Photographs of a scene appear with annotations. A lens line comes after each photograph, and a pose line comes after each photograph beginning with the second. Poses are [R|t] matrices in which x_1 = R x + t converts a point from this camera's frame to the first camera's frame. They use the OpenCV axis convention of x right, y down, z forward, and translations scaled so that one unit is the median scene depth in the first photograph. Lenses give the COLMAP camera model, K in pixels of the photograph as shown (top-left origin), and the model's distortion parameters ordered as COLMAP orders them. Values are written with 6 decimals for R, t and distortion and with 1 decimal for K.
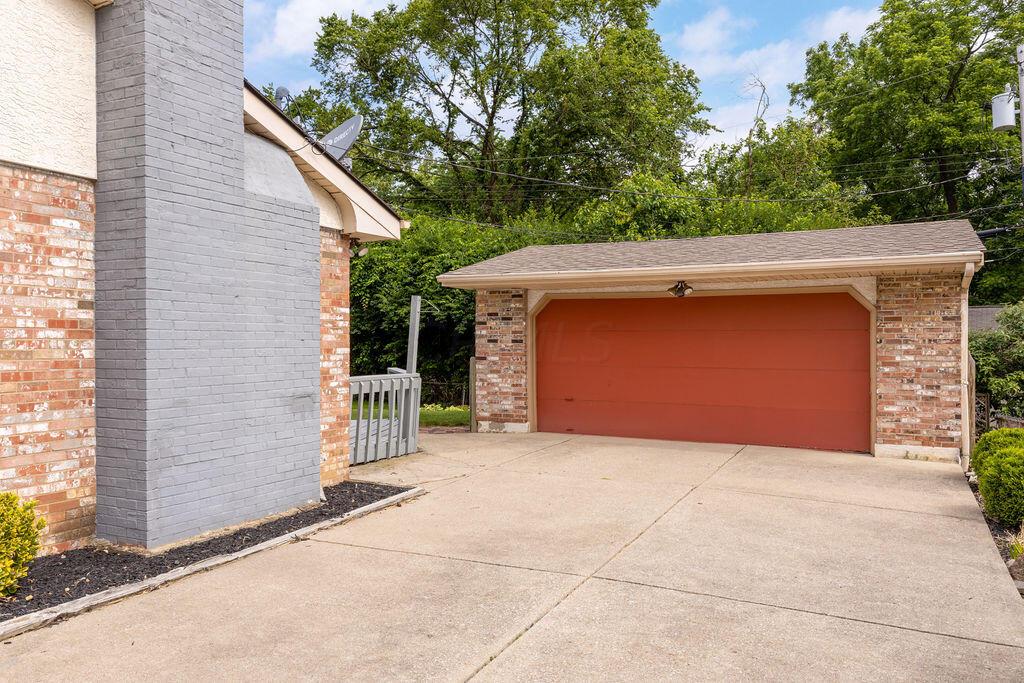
lens RADIAL K [[767.2, 0, 512.0], [0, 767.2, 341.5], [0, 0, 1]] dist [0.002564, 0.000917]
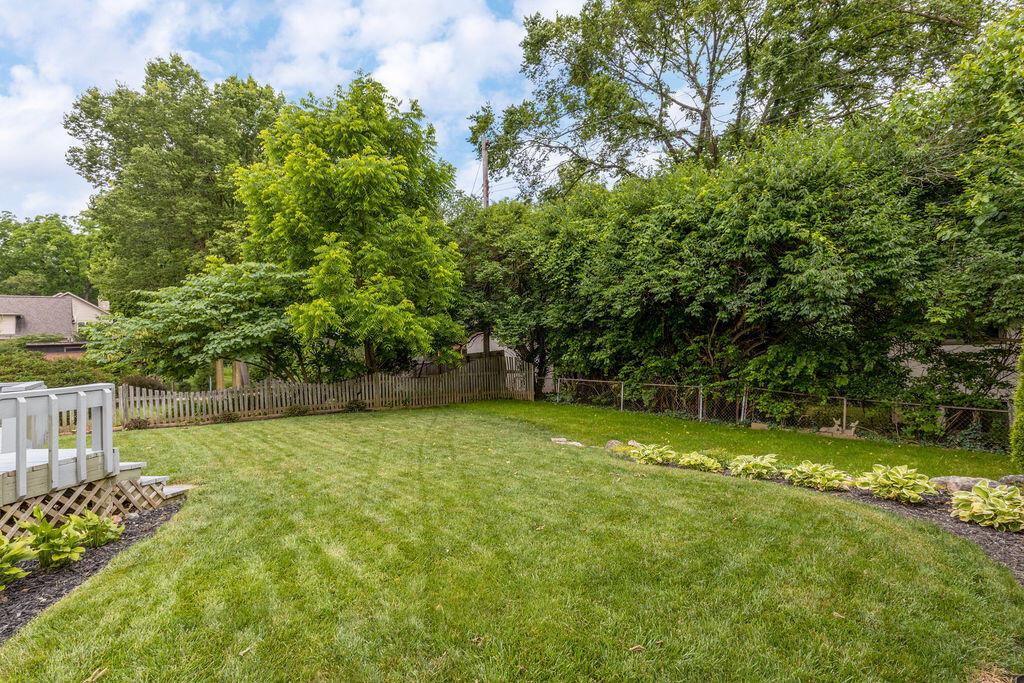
lens RADIAL K [[491.6, 0, 511.8], [0, 491.6, 325.4], [0, 0, 1]] dist [-0.001385, -0.000175]
pose [[0.922432, -0.052091, -0.382629, -0.035052], [0.041890, 0.998511, -0.034951, 0.003304], [0.383880, 0.016212, 0.923241, 0.374357]]
